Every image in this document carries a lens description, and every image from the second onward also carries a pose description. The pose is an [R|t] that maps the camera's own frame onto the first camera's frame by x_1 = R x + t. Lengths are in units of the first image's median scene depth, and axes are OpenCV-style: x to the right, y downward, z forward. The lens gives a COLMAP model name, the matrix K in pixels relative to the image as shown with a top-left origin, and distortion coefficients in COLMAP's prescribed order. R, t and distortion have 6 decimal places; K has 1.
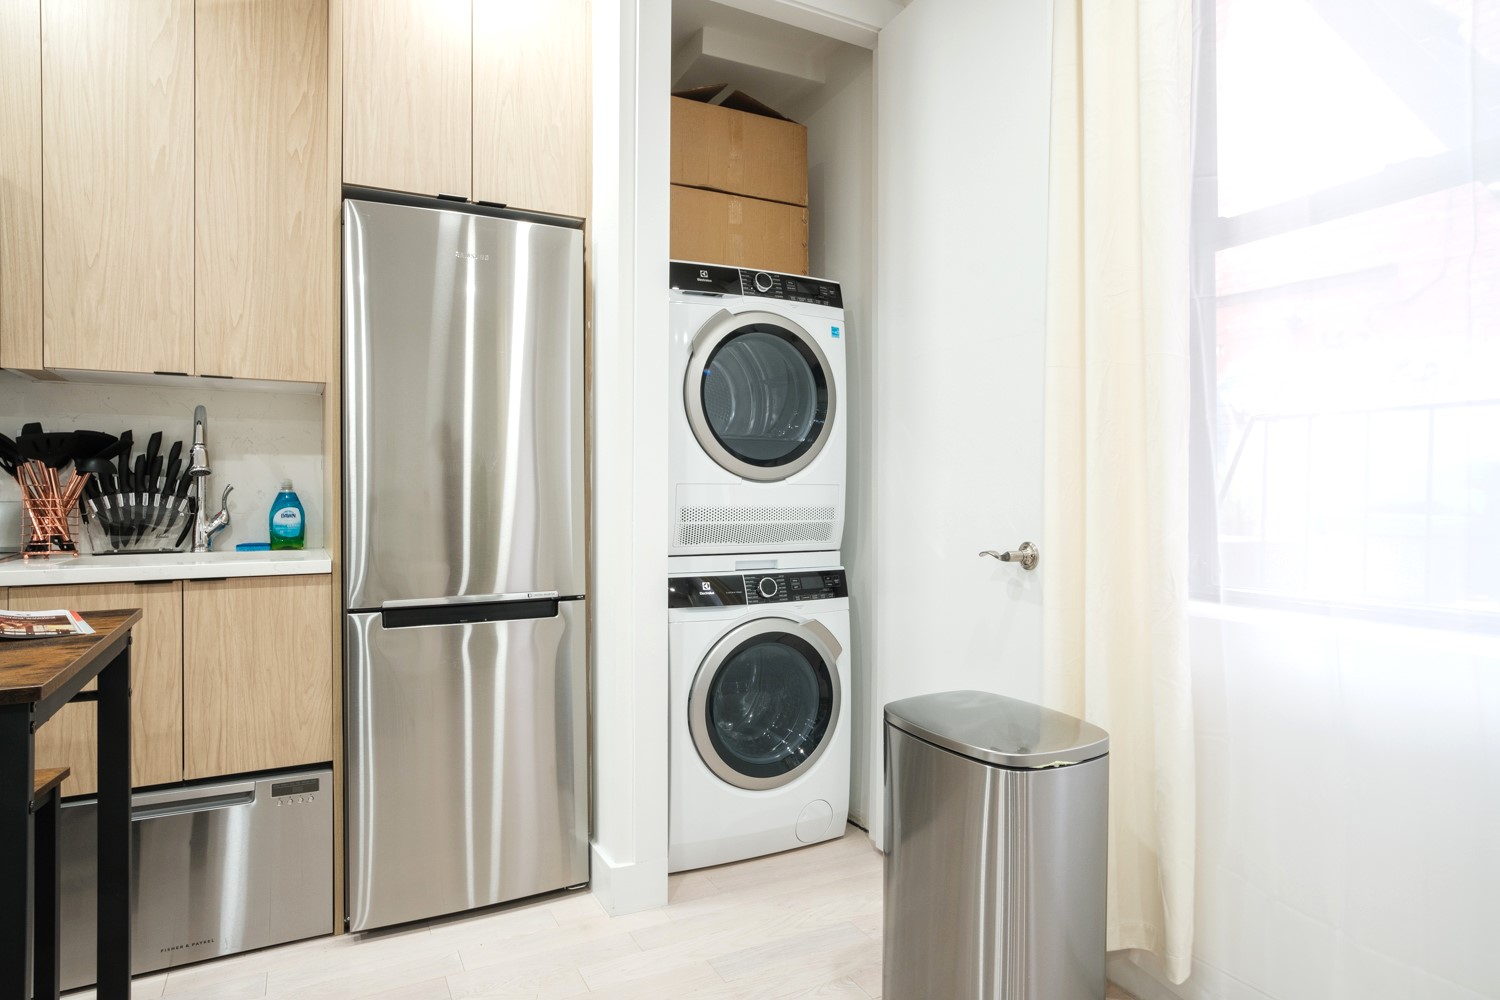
lens RADIAL K [[872.6, 0, 749.9], [0, 872.6, 485.8], [0, 0, 1]] dist [-0.032243, 0.025828]
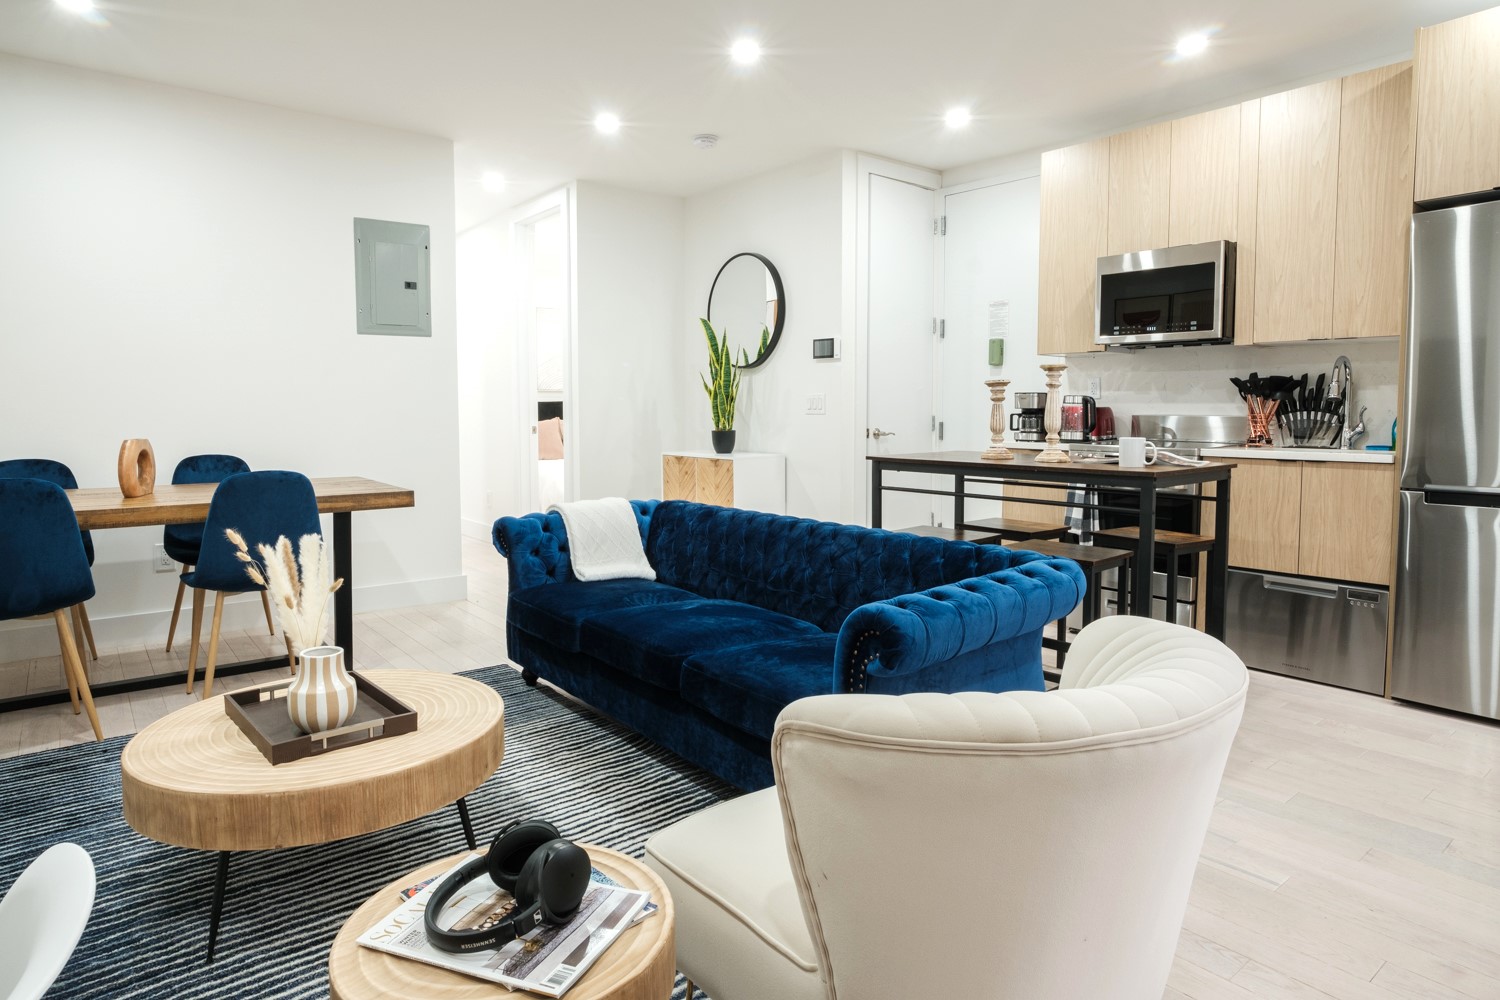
lens RADIAL K [[872.6, 0, 749.9], [0, 872.6, 485.8], [0, 0, 1]] dist [-0.032243, 0.025828]
pose [[0.196666, 0.083370, -0.976920, 0.745744], [0.006157, 0.996254, 0.086259, 0.000766], [0.980451, -0.022979, 0.195416, -0.393534]]
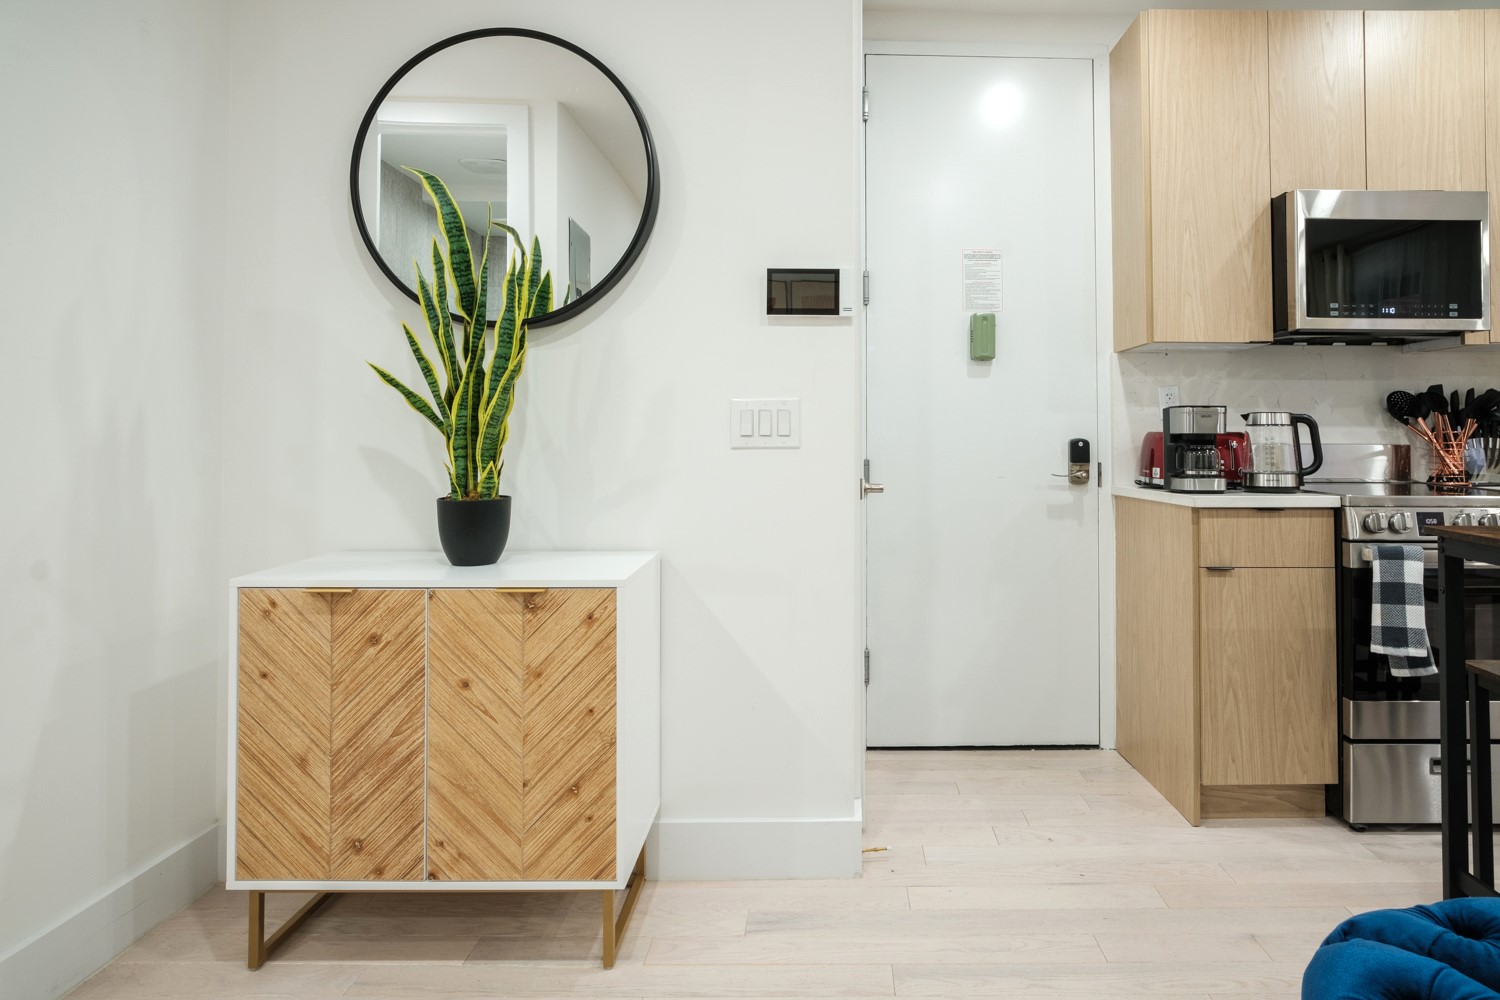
lens RADIAL K [[835.9, 0, 750.4], [0, 835.9, 426.2], [0, 0, 1]] dist [-0.001652, 0.000113]
pose [[0.893760, -0.008148, -0.448472, -1.173198], [0.004943, 0.999953, -0.008316, -0.003968], [0.448519, 0.005216, 0.893758, -0.598951]]
